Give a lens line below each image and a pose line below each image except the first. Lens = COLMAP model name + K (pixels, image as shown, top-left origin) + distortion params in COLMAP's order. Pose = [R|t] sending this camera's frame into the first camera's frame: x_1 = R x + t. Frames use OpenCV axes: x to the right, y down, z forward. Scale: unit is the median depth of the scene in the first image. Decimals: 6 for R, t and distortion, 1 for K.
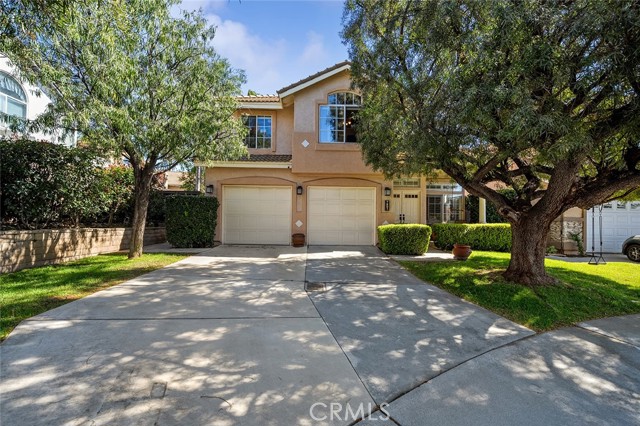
lens RADIAL K [[283.7, 0, 321.8], [0, 283.7, 211.9], [0, 0, 1]] dist [-0.001037, -0.000064]
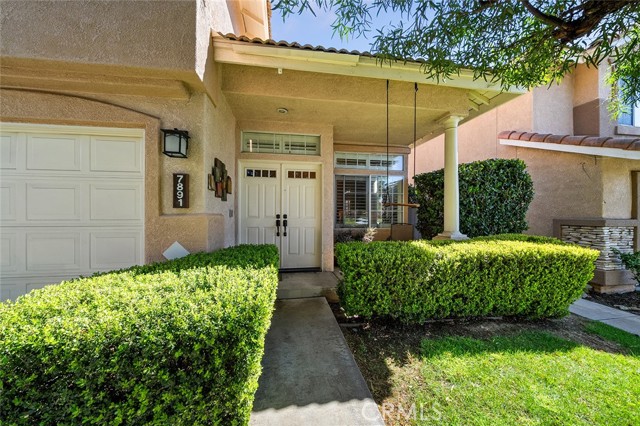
lens RADIAL K [[221.4, 0, 319.1], [0, 221.4, 211.2], [0, 0, 1]] dist [0.000504, 0.000018]
pose [[0.990981, -0.007707, 0.133780, 0.294960], [0.005358, 0.999825, 0.017906, -0.003191], [-0.133895, -0.017027, 0.990849, 0.640798]]
